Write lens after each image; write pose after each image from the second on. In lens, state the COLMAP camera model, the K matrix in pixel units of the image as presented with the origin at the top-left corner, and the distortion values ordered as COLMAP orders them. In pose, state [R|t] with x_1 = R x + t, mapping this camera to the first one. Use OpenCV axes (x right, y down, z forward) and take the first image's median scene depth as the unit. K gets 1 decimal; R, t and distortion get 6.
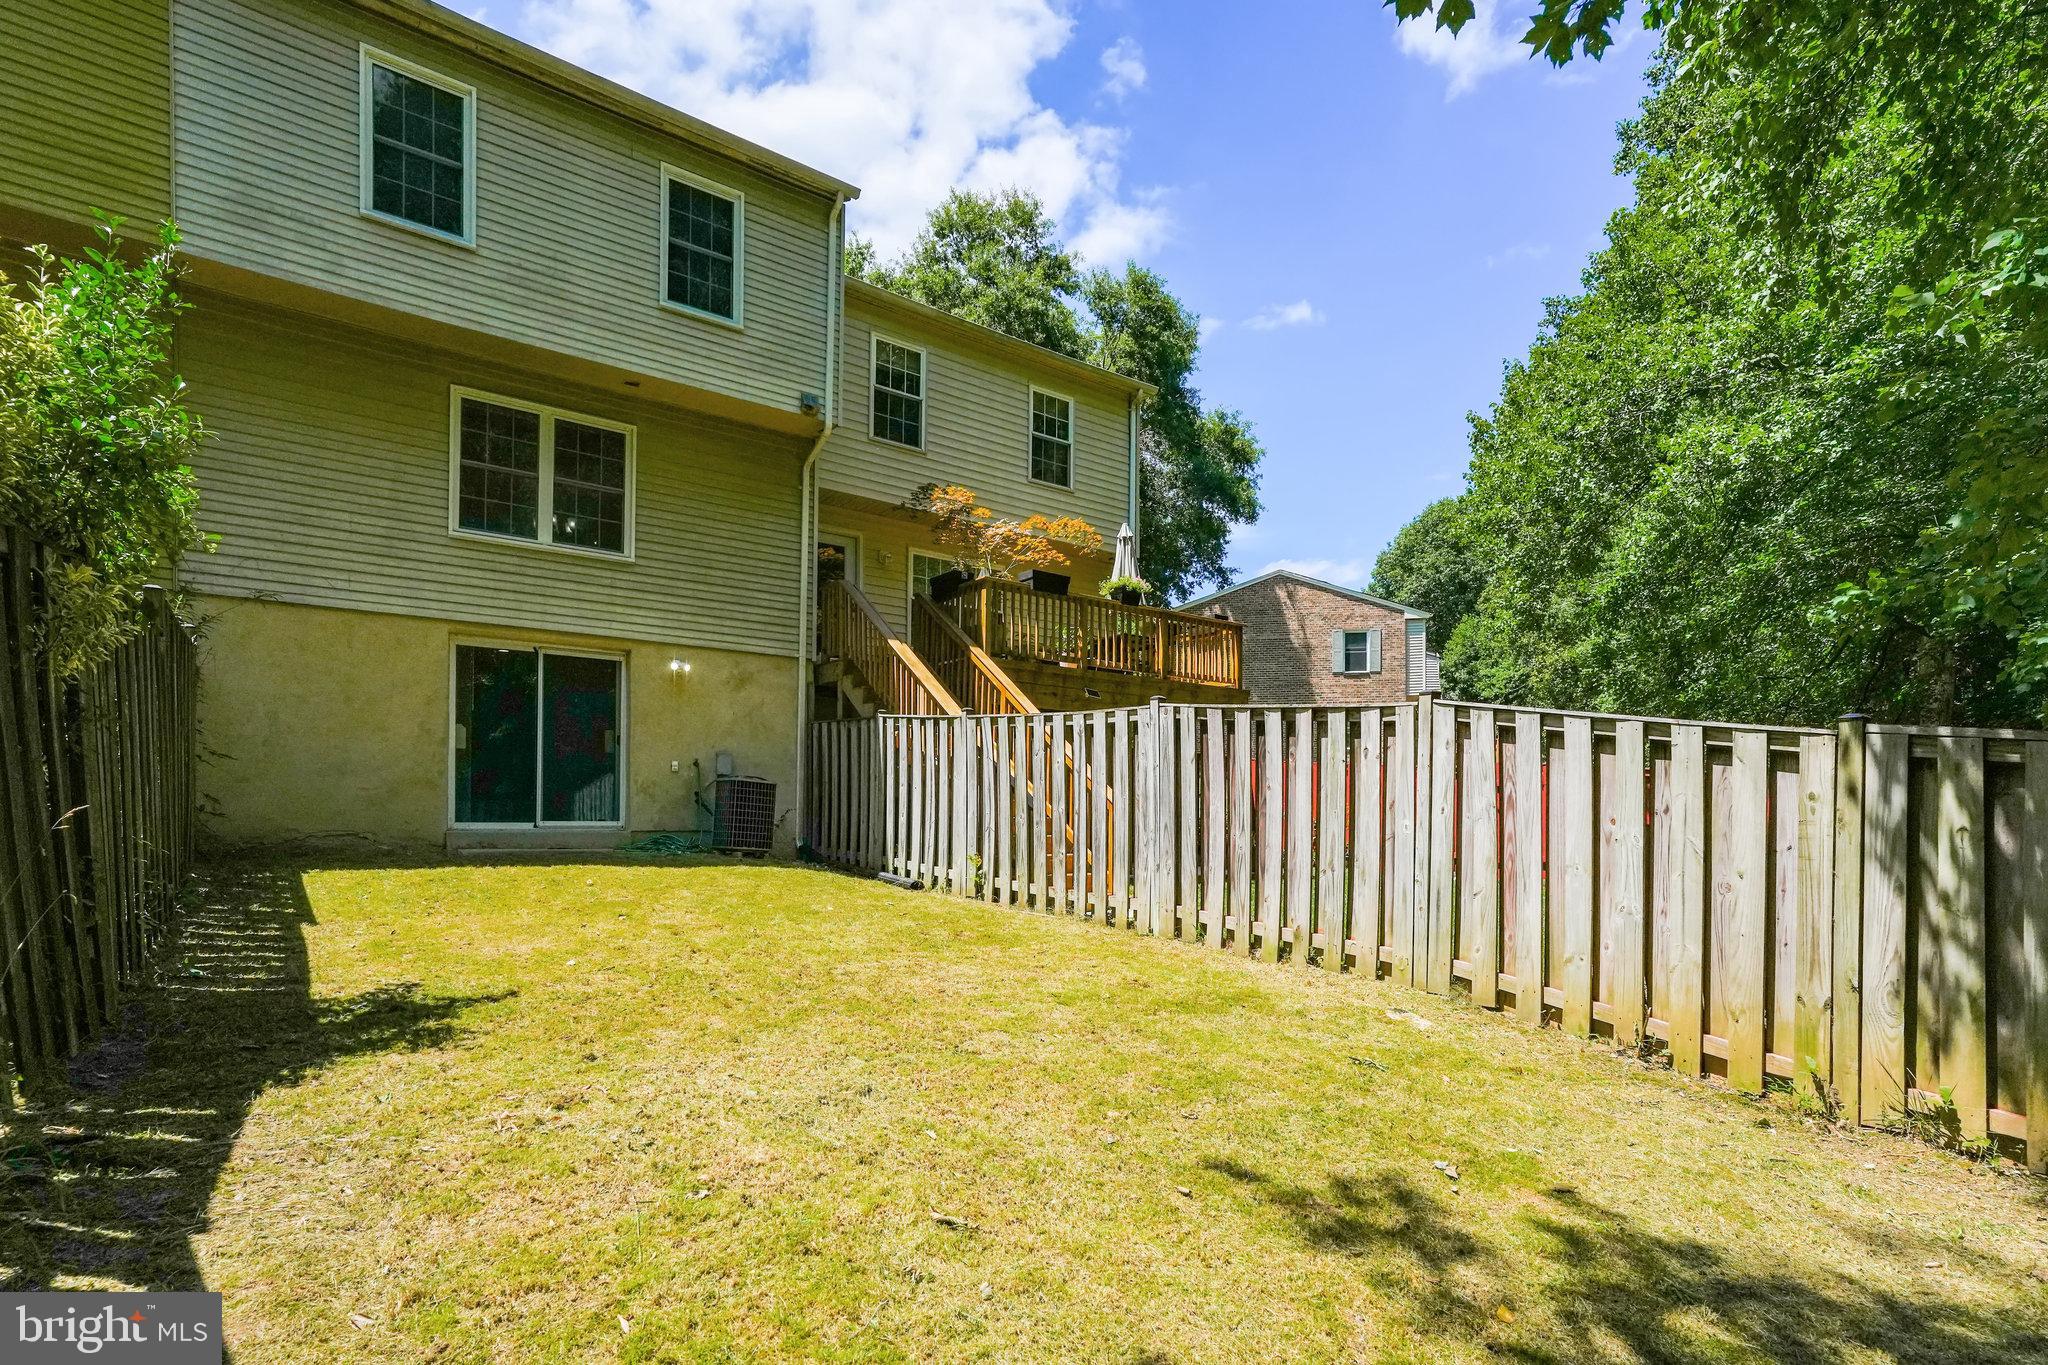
lens RADIAL K [[963.2, 0, 1021.7], [0, 963.2, 661.0], [0, 0, 1]] dist [-0.002689, 0.000846]
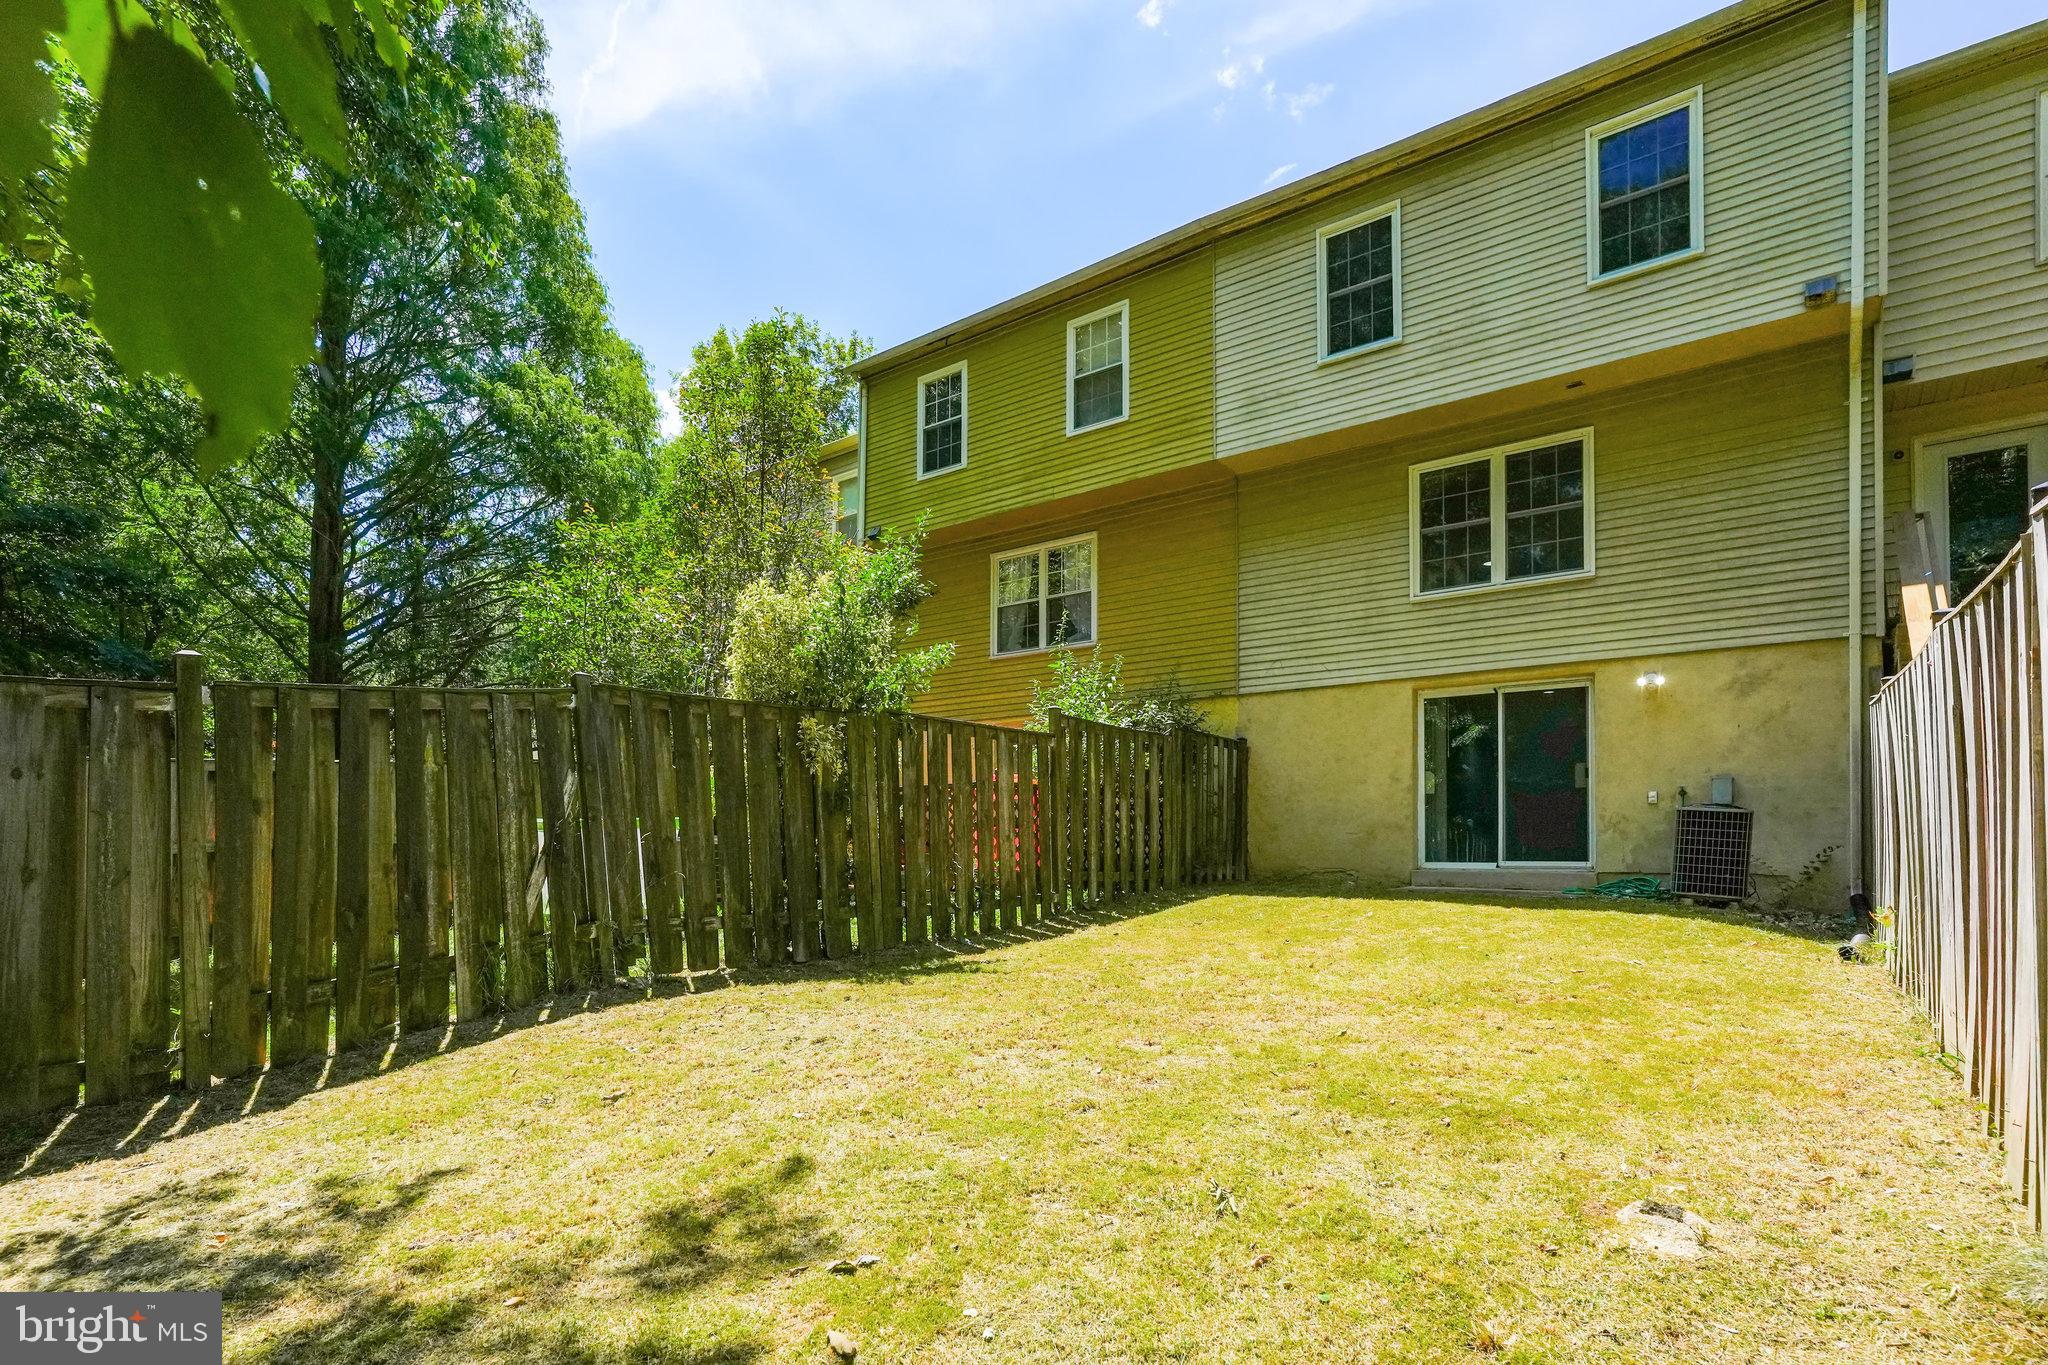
lens RADIAL K [[974.0, 0, 1024.0], [0, 974.0, 682.5], [0, 0, 1]] dist [-0.002755, -0.000178]
pose [[0.298367, -0.168217, -0.939511, 0.295730], [0.145523, 0.980855, -0.129405, 0.038670], [0.943292, -0.098110, 0.317134, 0.205090]]
